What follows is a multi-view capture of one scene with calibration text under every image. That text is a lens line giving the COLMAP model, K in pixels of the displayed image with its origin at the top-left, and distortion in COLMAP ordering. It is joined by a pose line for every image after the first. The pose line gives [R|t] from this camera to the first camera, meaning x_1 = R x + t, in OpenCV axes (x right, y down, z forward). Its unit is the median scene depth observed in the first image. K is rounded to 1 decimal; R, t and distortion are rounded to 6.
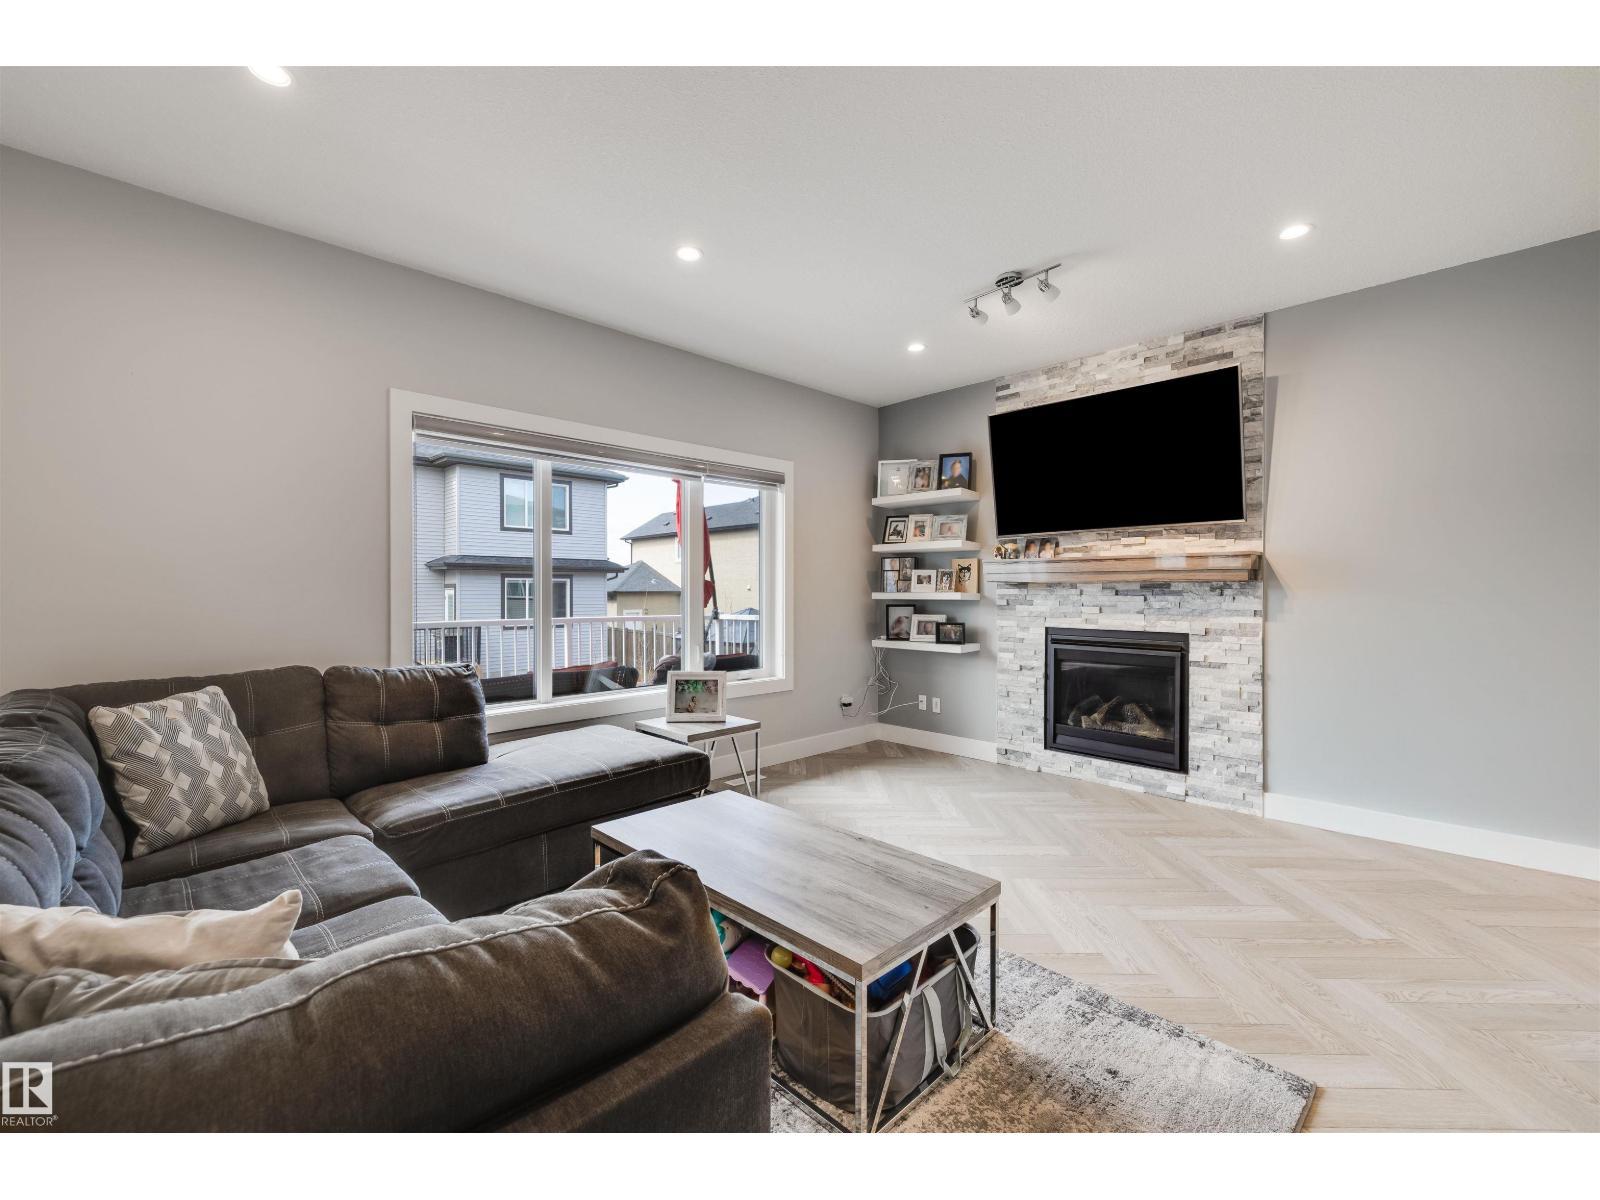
lens RADIAL K [[668.8, 0, 792.4], [0, 668.8, 596.0], [0, 0, 1]] dist [0.009146, 0.000185]
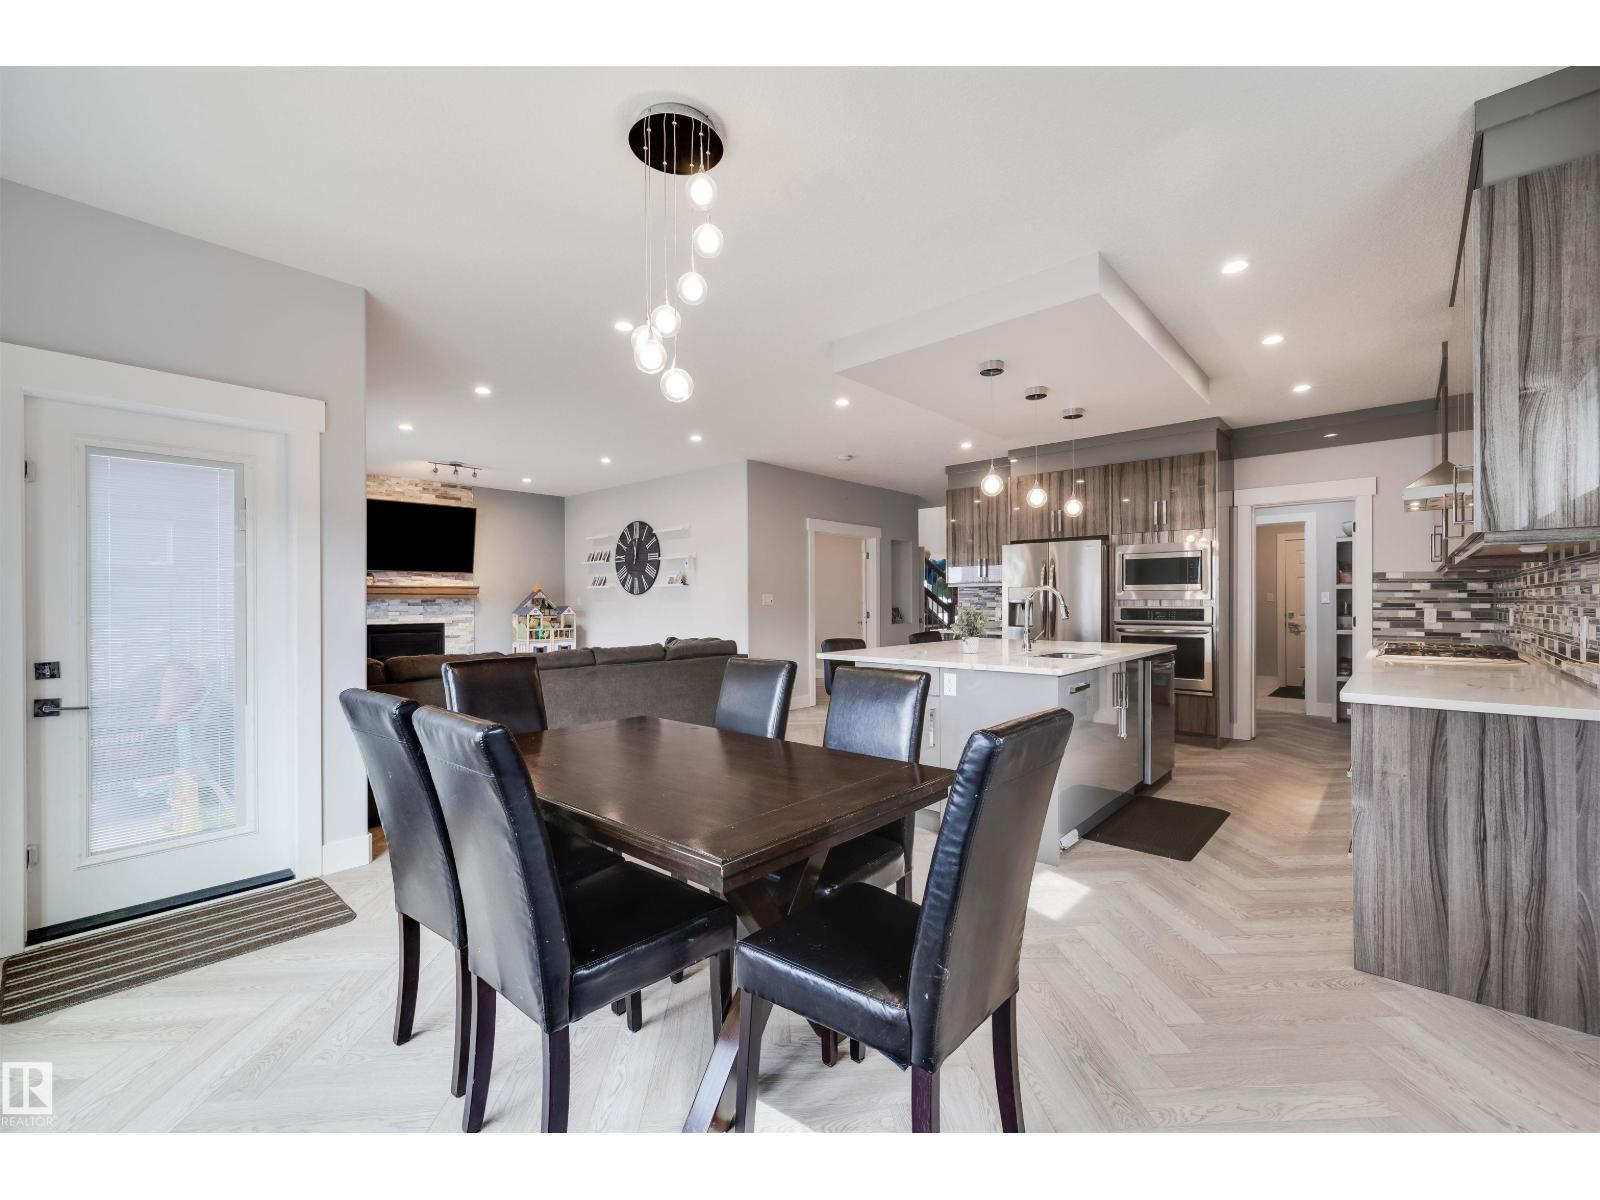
lens RADIAL K [[678.0, 0, 799.3], [0, 678.0, 604.6], [0, 0, 1]] dist [0.000516, 0.000056]
pose [[-0.075926, -0.004575, 0.997103, -1.797843], [0.014466, 0.999879, 0.005689, 0.001410], [-0.997009, 0.014857, -0.075851, 0.036929]]
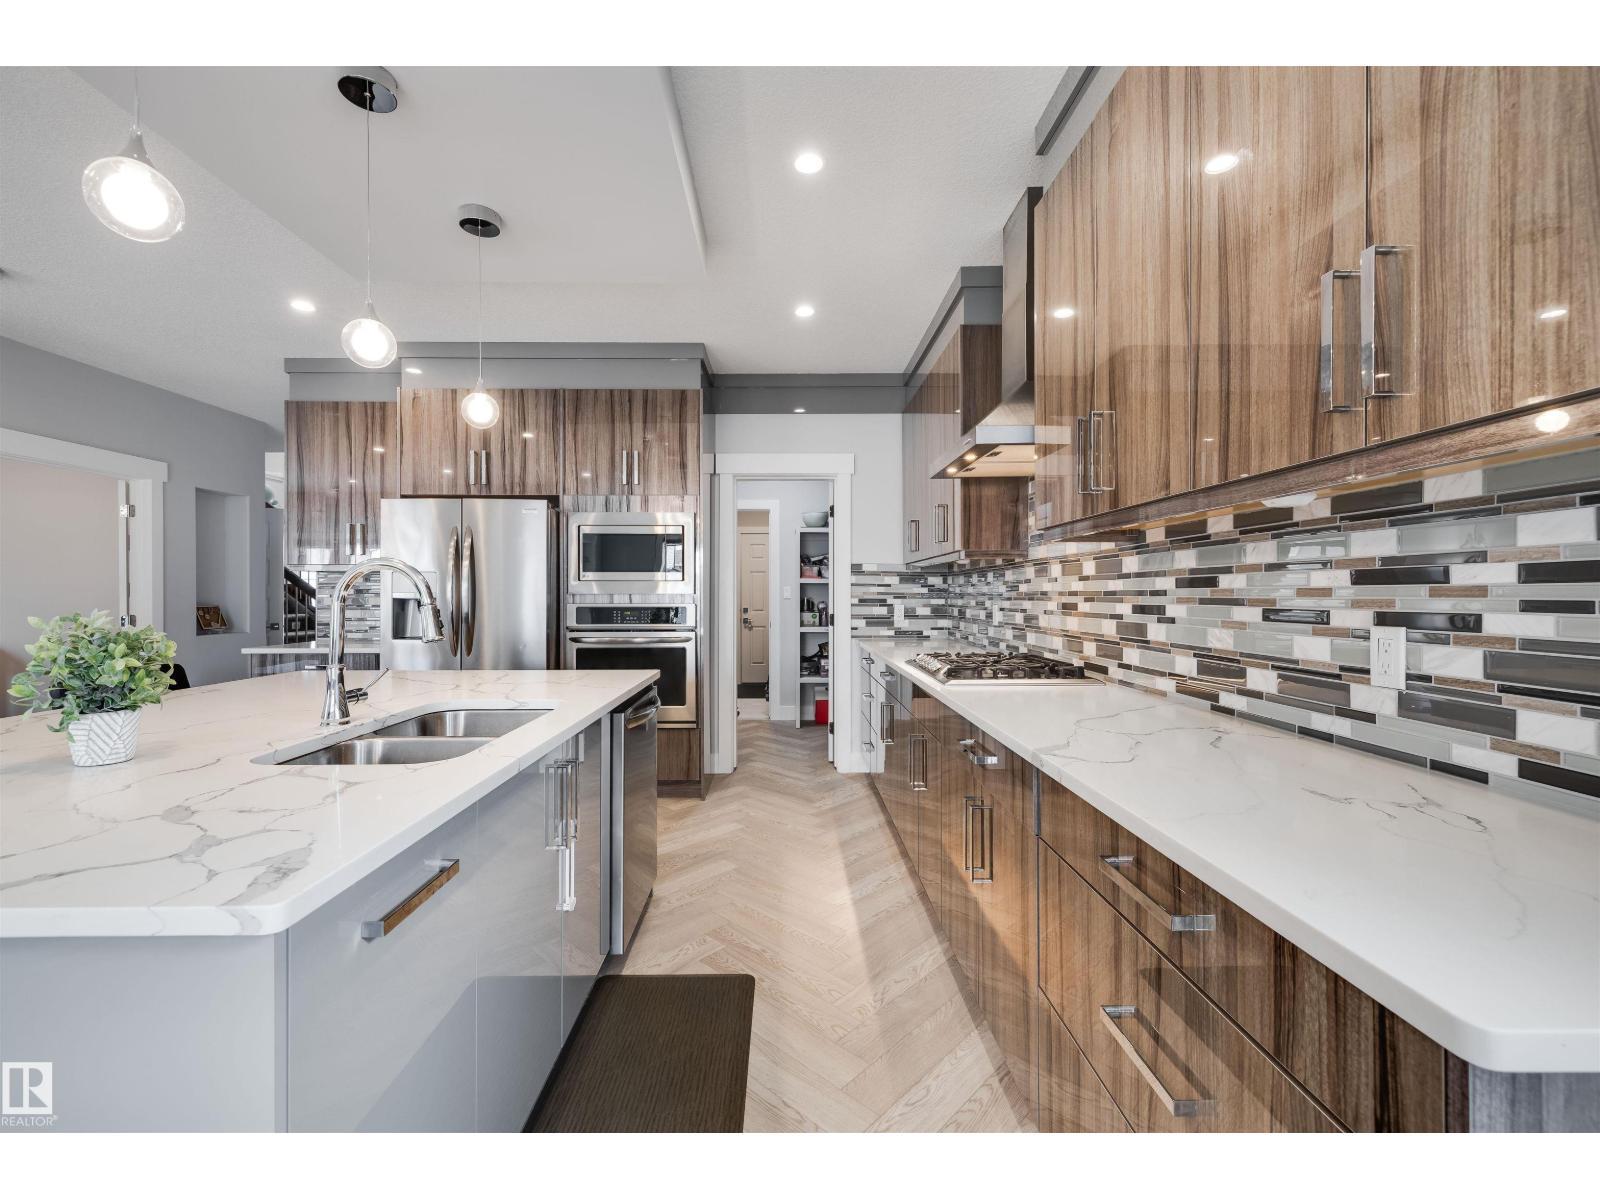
lens RADIAL K [[668.8, 0, 792.4], [0, 668.8, 596.0], [0, 0, 1]] dist [0.009146, 0.000185]
pose [[-0.729969, -0.002631, 0.683475, -1.195577], [0.007914, 0.999893, 0.012301, 0.002936], [-0.683434, 0.014388, -0.729871, -0.323489]]
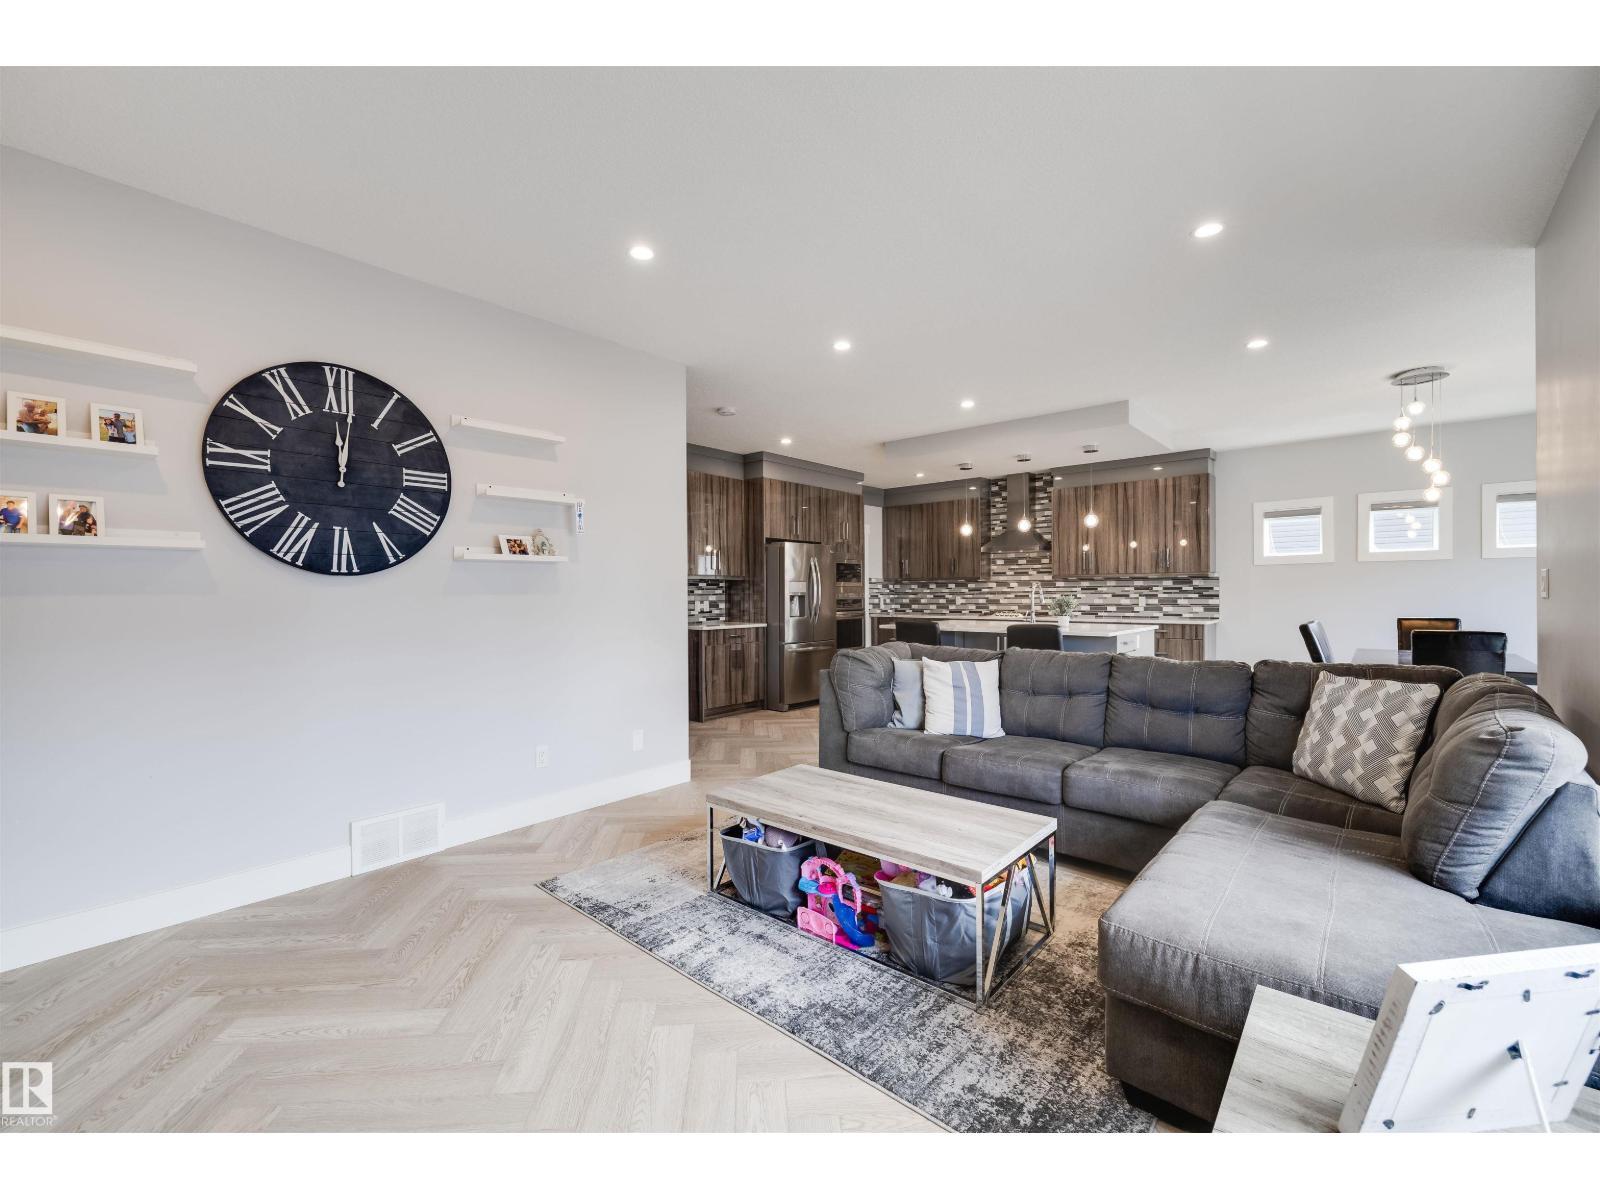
lens RADIAL K [[668.8, 0, 792.4], [0, 668.8, 596.0], [0, 0, 1]] dist [0.009146, 0.000185]
pose [[-0.996850, 0.004482, -0.079181, 0.123654], [0.003321, 0.999885, 0.014796, -0.012438], [0.079238, 0.014486, -0.996750, 1.288596]]
